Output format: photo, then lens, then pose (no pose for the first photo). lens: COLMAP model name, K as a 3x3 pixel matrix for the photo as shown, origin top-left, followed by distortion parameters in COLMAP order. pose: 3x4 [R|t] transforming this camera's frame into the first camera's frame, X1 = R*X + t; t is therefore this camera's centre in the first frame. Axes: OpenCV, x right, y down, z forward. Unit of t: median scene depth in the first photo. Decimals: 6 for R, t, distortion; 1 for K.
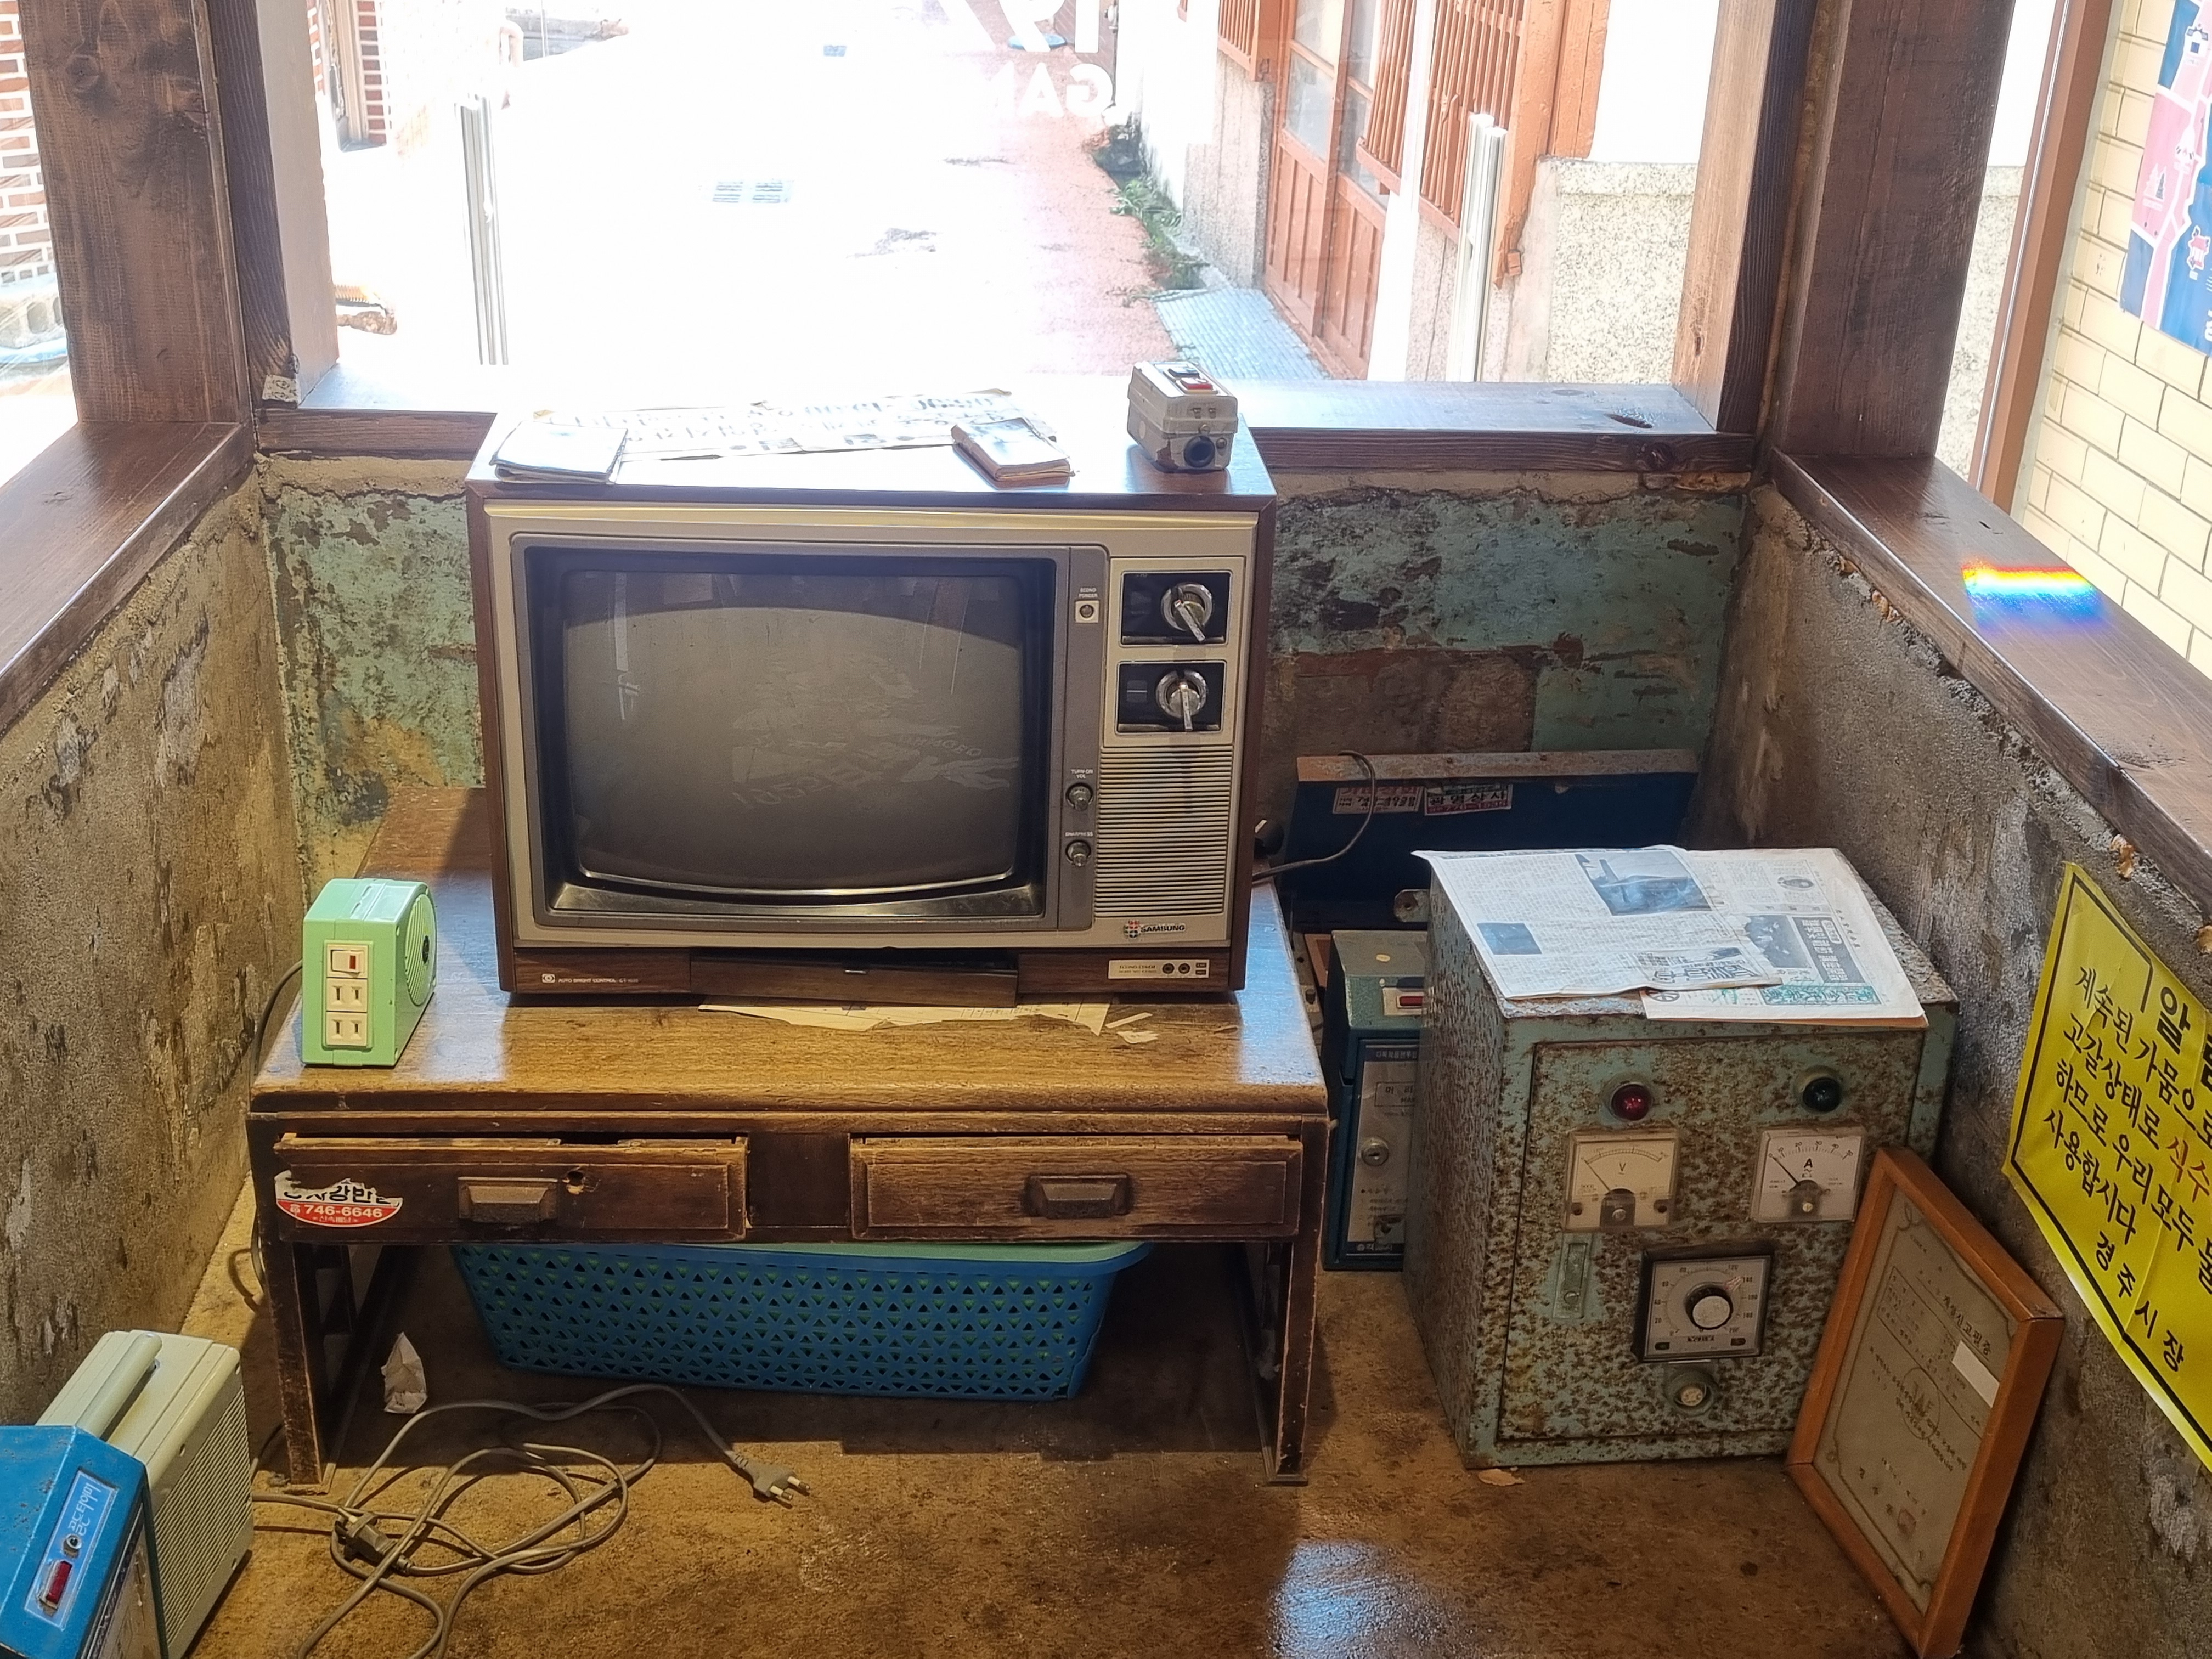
lens RADIAL K [[1631.4, 0, 1033.5], [0, 1631.4, 562.2], [0, 0, 1]] dist [0.060685, -0.049487]
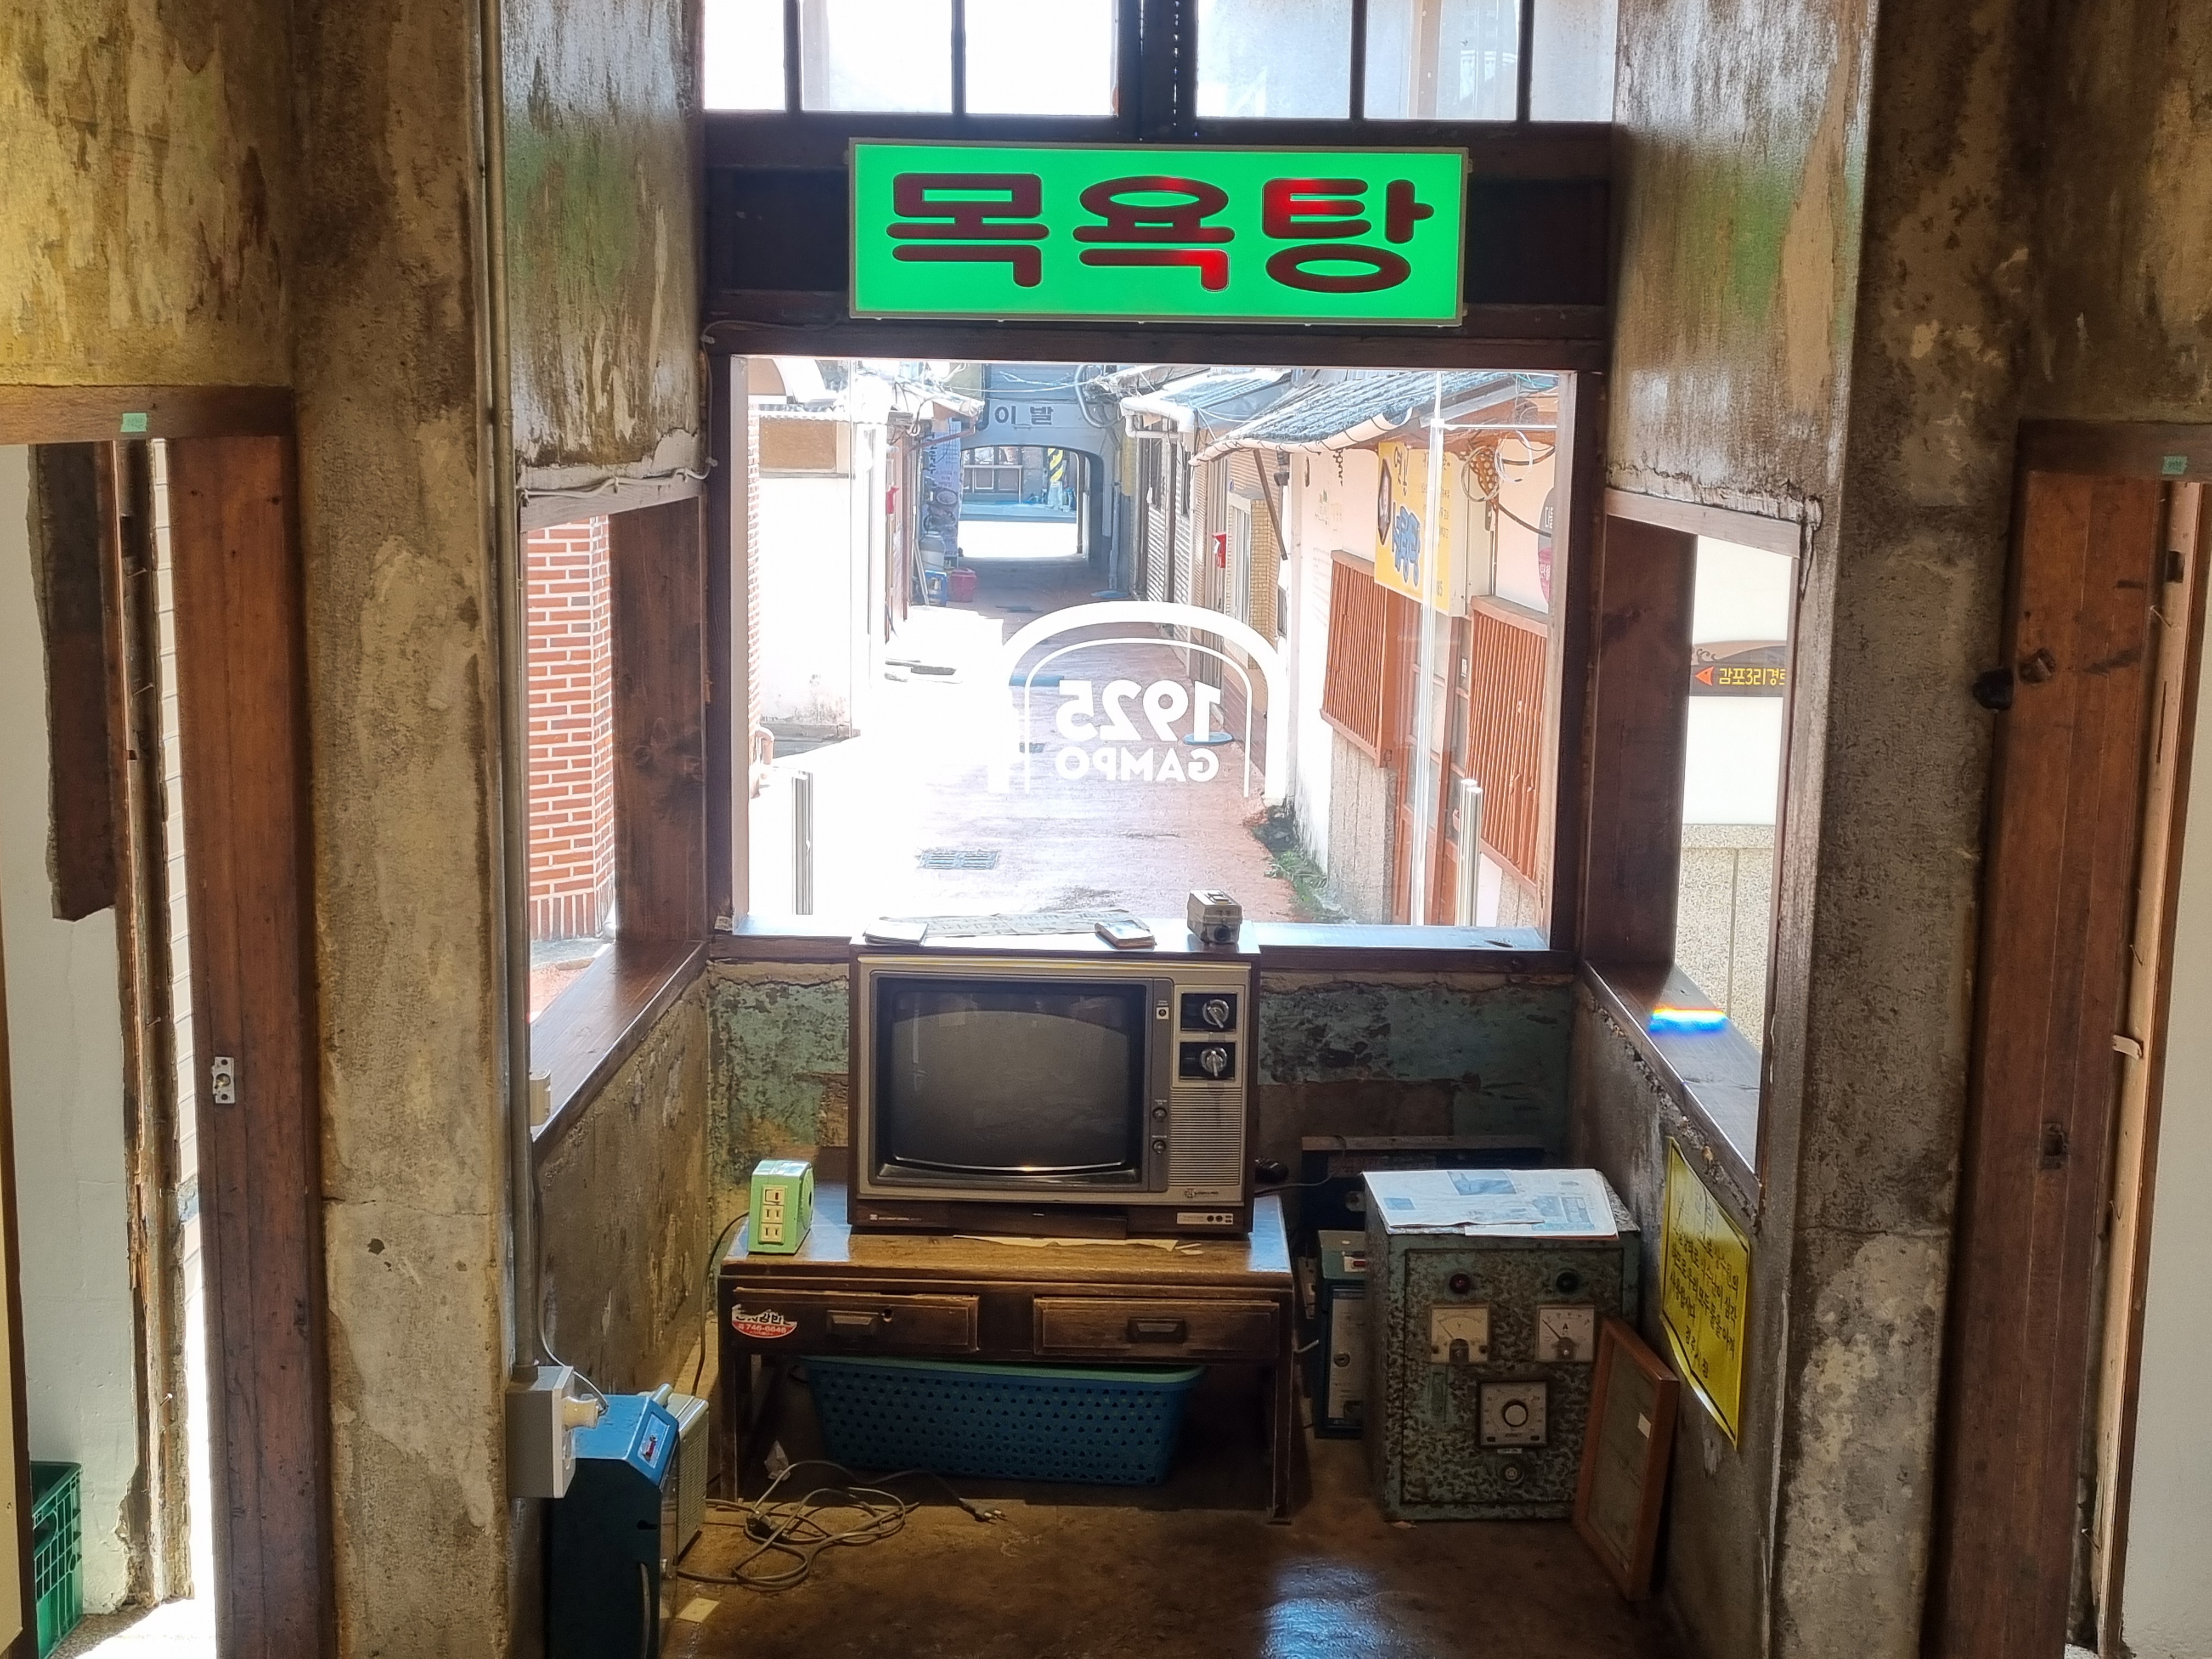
lens RADIAL K [[1631.4, 0, 1110.6], [0, 1631.4, 829.6], [0, 0, 1]] dist [0.060685, -0.049487]
pose [[0.997850, -0.004336, -0.065390, 0.094073], [-0.012038, 0.968702, -0.247933, 0.285480], [0.064419, 0.248187, 0.966568, -0.877264]]
